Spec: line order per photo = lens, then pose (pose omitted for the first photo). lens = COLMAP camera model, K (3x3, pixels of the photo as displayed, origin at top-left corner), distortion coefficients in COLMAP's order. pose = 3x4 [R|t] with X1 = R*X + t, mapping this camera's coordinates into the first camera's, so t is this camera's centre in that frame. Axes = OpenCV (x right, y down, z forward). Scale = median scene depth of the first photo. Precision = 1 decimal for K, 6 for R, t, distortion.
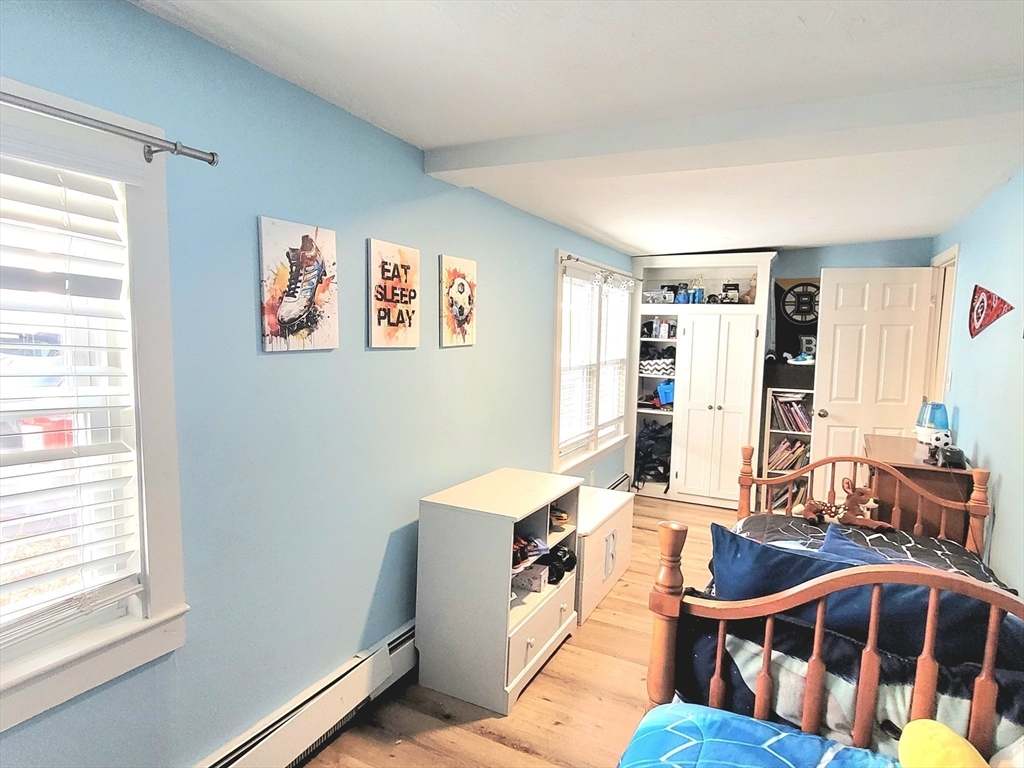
lens RADIAL K [[598.5, 0, 512.0], [0, 598.5, 384.0], [0, 0, 1]] dist [0.000243, 0.000055]
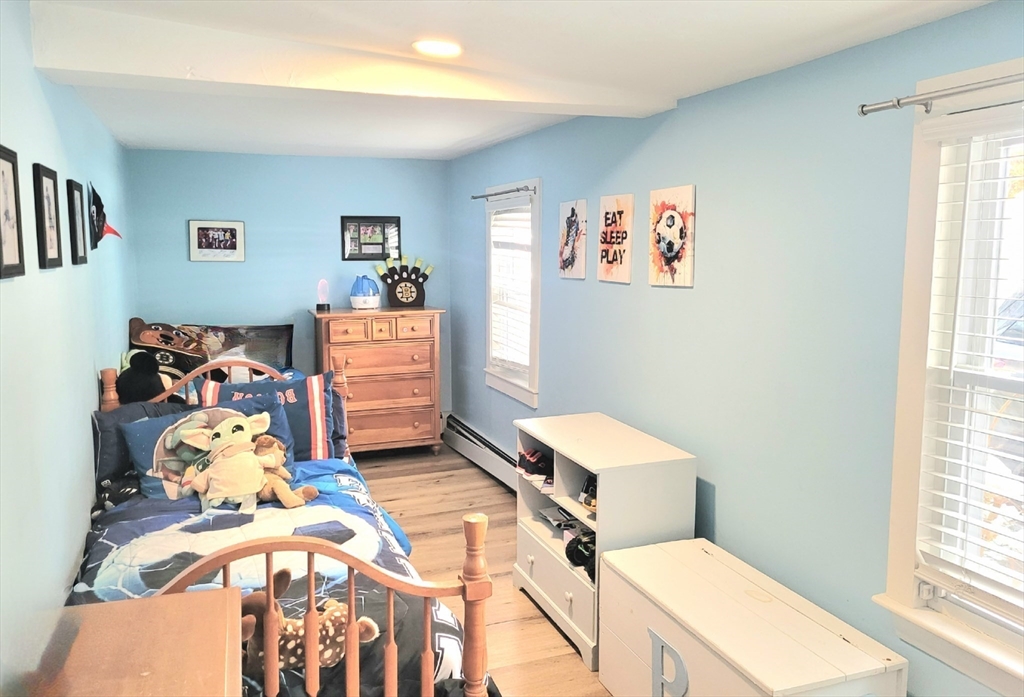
lens RADIAL K [[798.4, 0, 512.0], [0, 798.4, 348.5], [0, 0, 1]] dist [-0.000873, -0.000119]
pose [[-0.674589, 0.064209, -0.735396, 0.996995], [-0.088166, 0.982071, 0.166623, -0.157292], [0.732910, 0.177238, -0.656833, 1.704200]]
